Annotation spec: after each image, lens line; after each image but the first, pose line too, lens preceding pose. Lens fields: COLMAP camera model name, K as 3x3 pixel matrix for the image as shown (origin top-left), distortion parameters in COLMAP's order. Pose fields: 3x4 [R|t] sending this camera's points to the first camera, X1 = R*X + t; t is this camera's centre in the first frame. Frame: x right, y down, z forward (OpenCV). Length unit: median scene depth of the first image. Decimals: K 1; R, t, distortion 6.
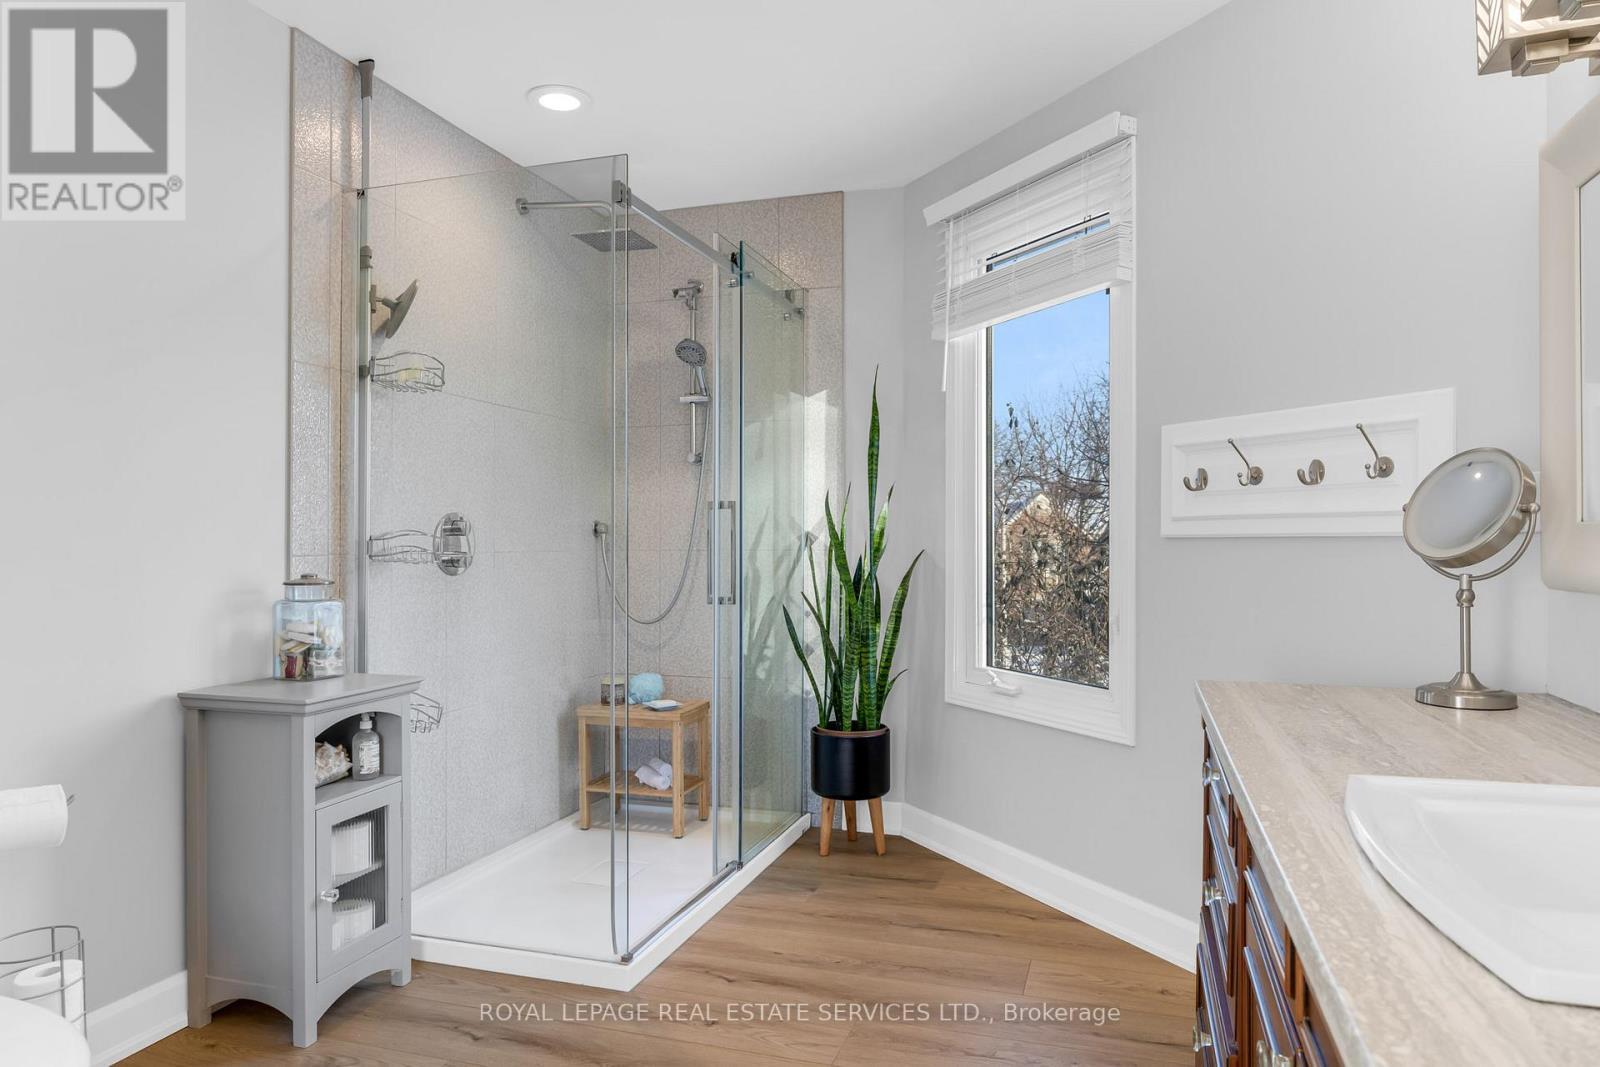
lens RADIAL K [[1031.6, 0, 799.2], [0, 1031.6, 539.0], [0, 0, 1]] dist [0.004547, -0.001938]
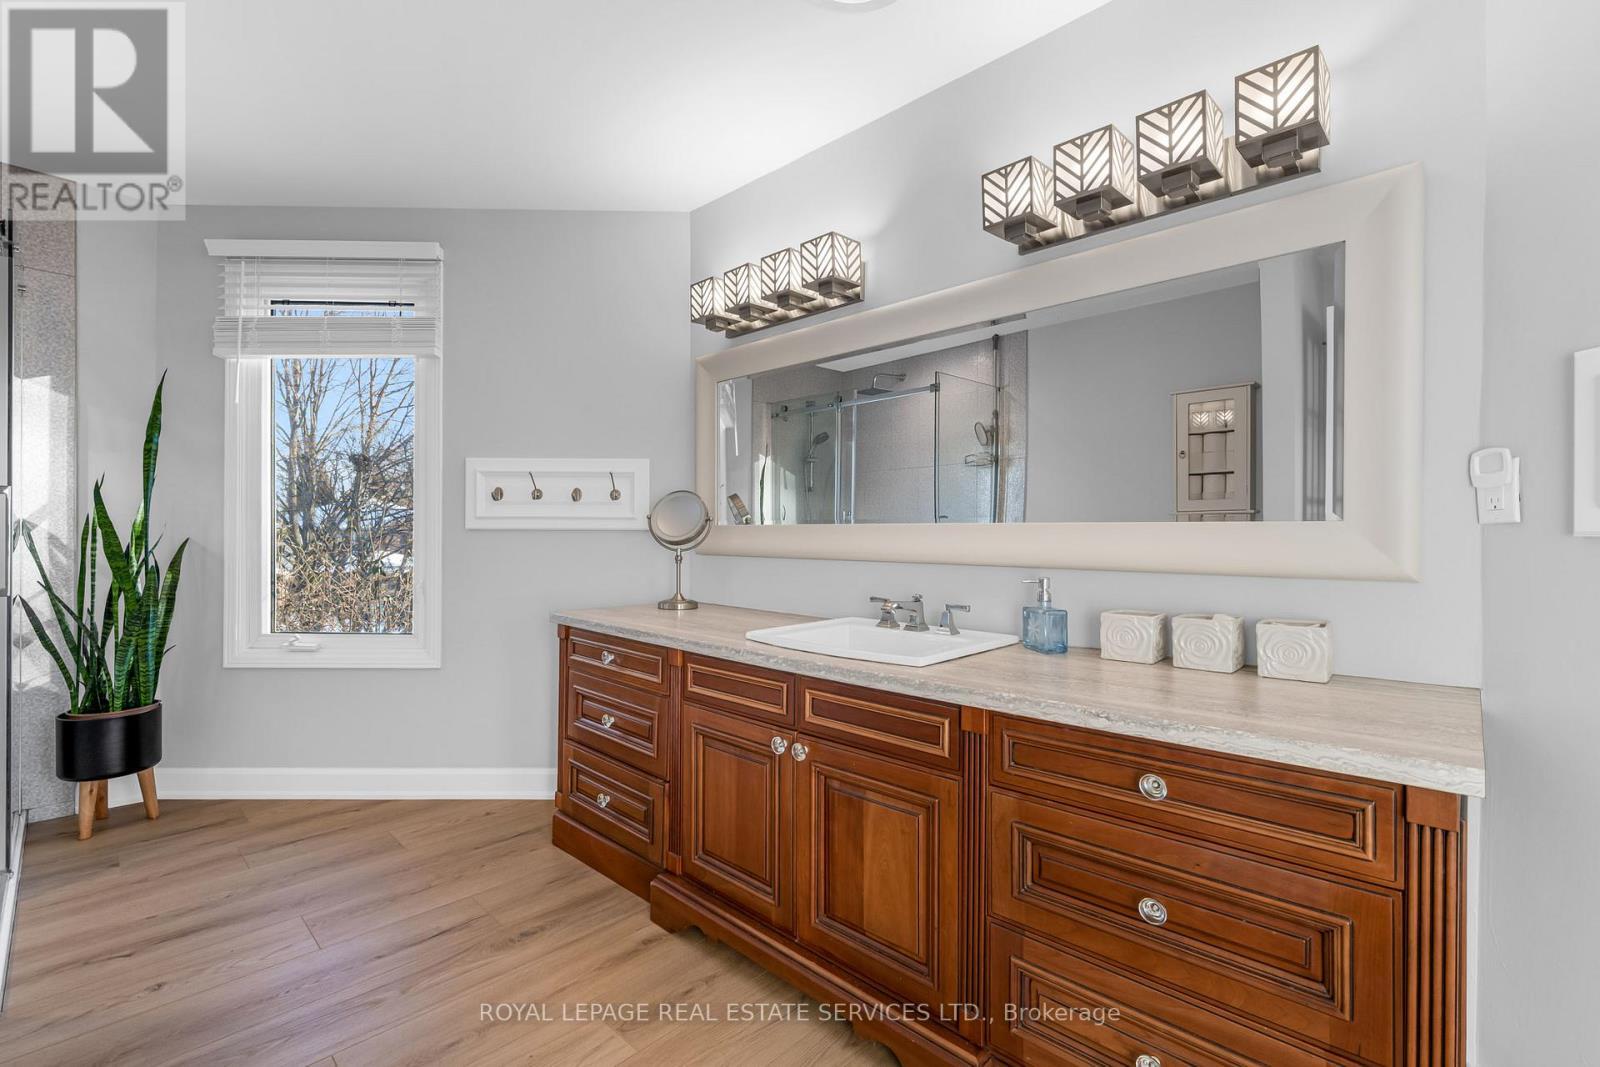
lens RADIAL K [[699.8, 0, 799.5], [0, 699.8, 534.7], [0, 0, 1]] dist [0.001414, 0.000557]
pose [[0.433579, 0.005938, 0.901096, -0.329083], [-0.007195, 0.999969, -0.003127, 0.005197], [-0.901087, -0.005127, 0.433609, 0.077995]]
